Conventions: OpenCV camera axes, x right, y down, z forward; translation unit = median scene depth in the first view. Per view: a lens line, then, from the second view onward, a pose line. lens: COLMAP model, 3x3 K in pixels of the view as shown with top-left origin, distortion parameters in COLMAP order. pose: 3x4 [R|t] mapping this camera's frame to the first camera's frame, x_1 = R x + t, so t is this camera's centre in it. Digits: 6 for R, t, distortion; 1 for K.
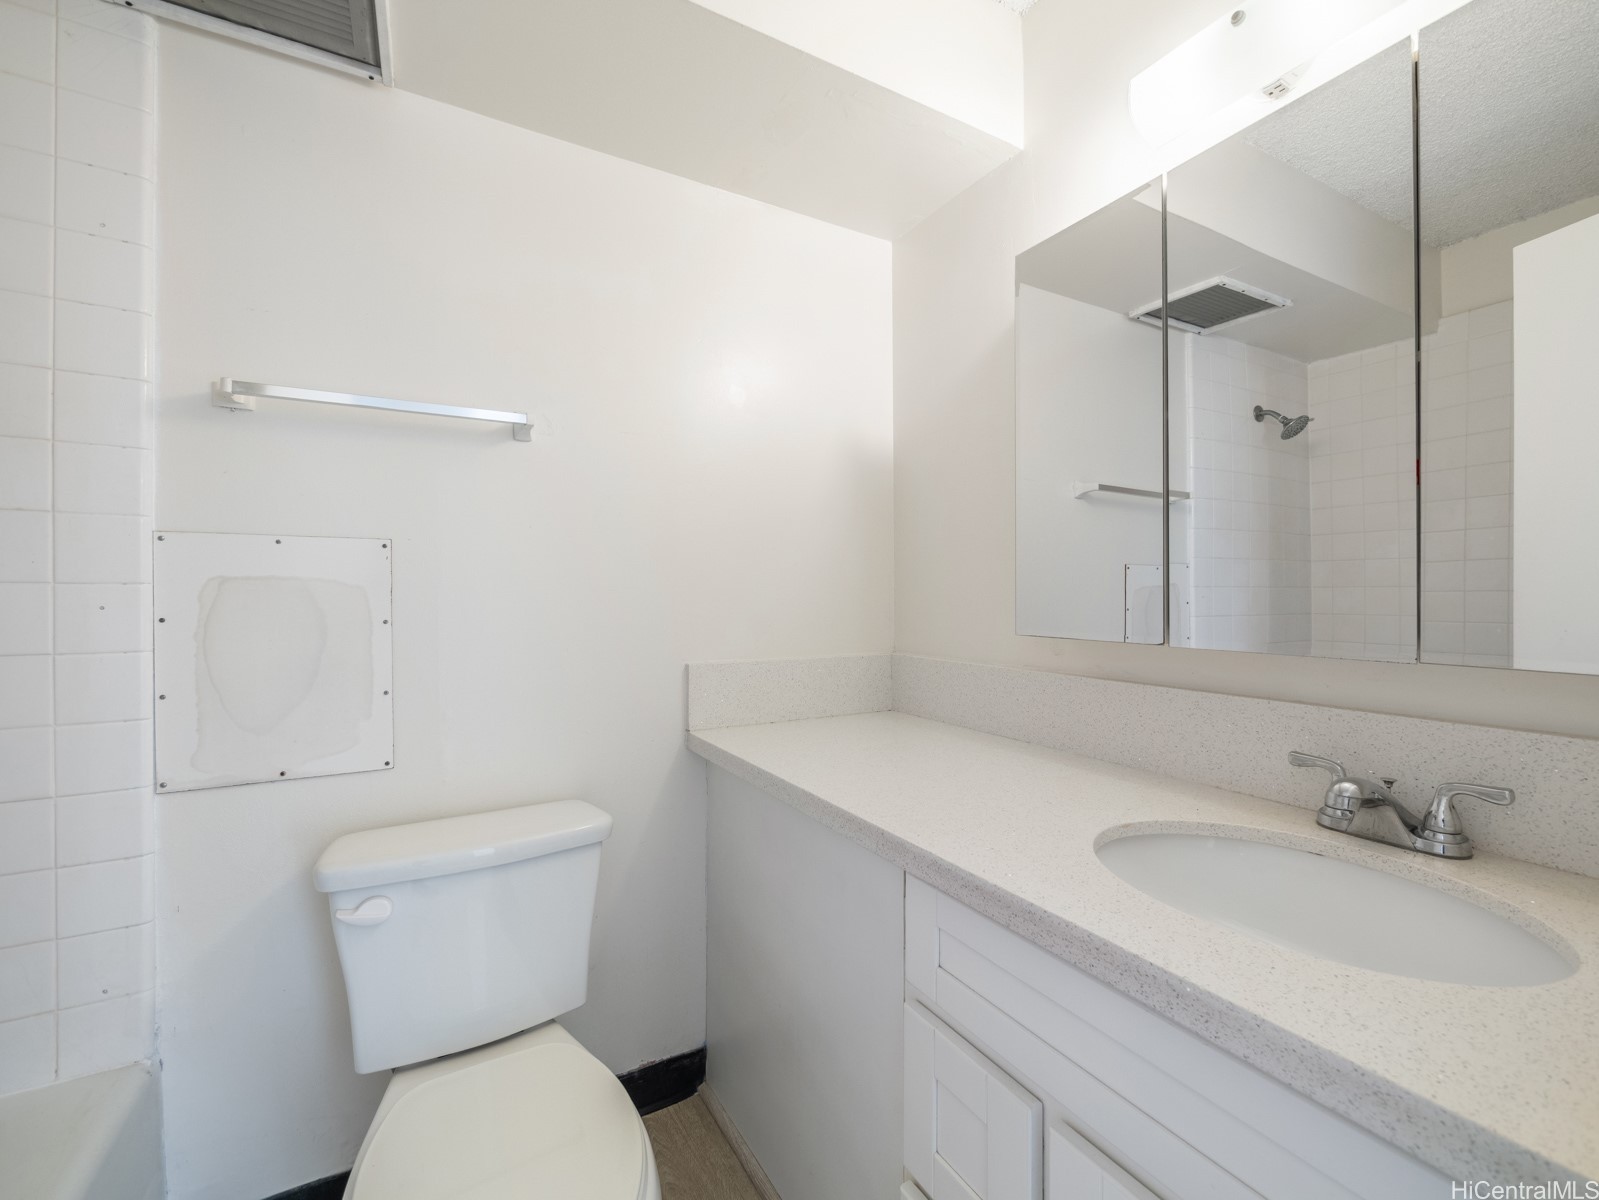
lens RADIAL K [[667.9, 0, 804.7], [0, 667.9, 594.8], [0, 0, 1]] dist [-0.007421, 0.000906]
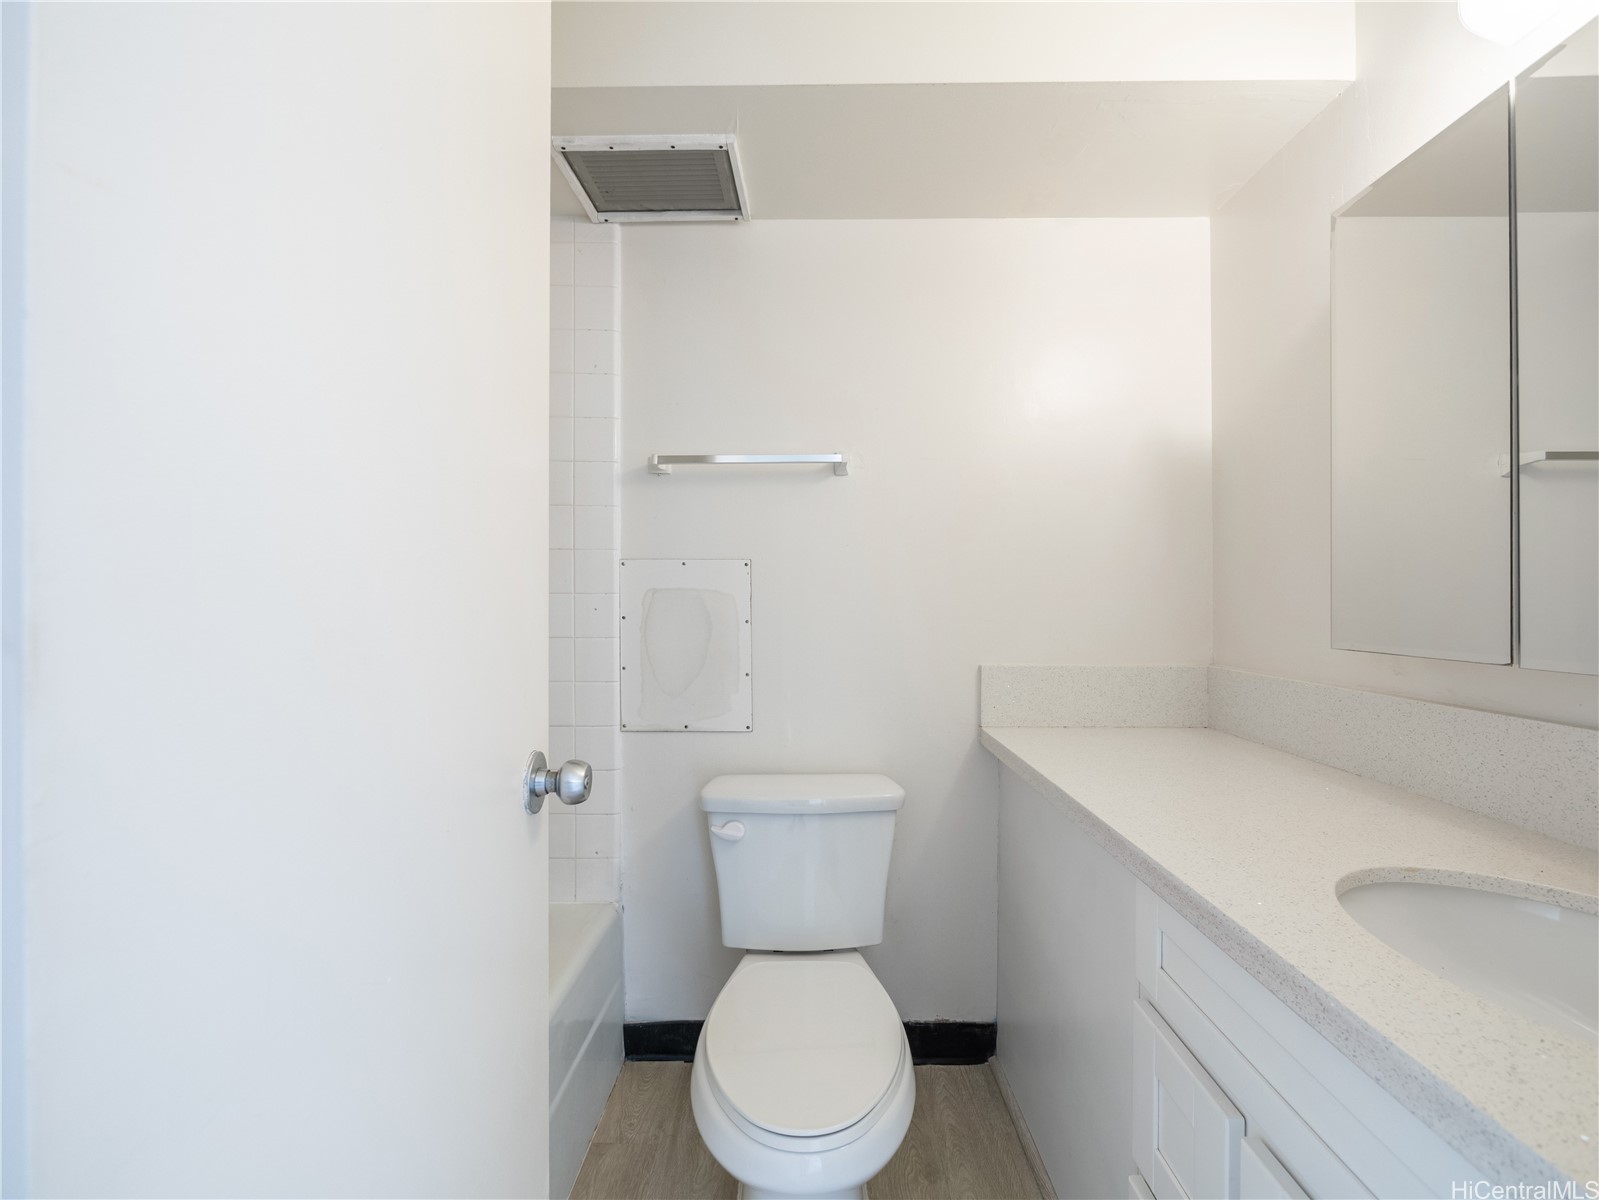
lens RADIAL K [[666.4, 0, 798.1], [0, 666.4, 603.5], [0, 0, 1]] dist [-0.004758, 0.000613]
pose [[0.855166, 0.003666, -0.518342, 0.167690], [-0.001690, 0.999989, 0.004283, -0.001186], [0.518352, -0.002787, 0.855163, -0.101904]]
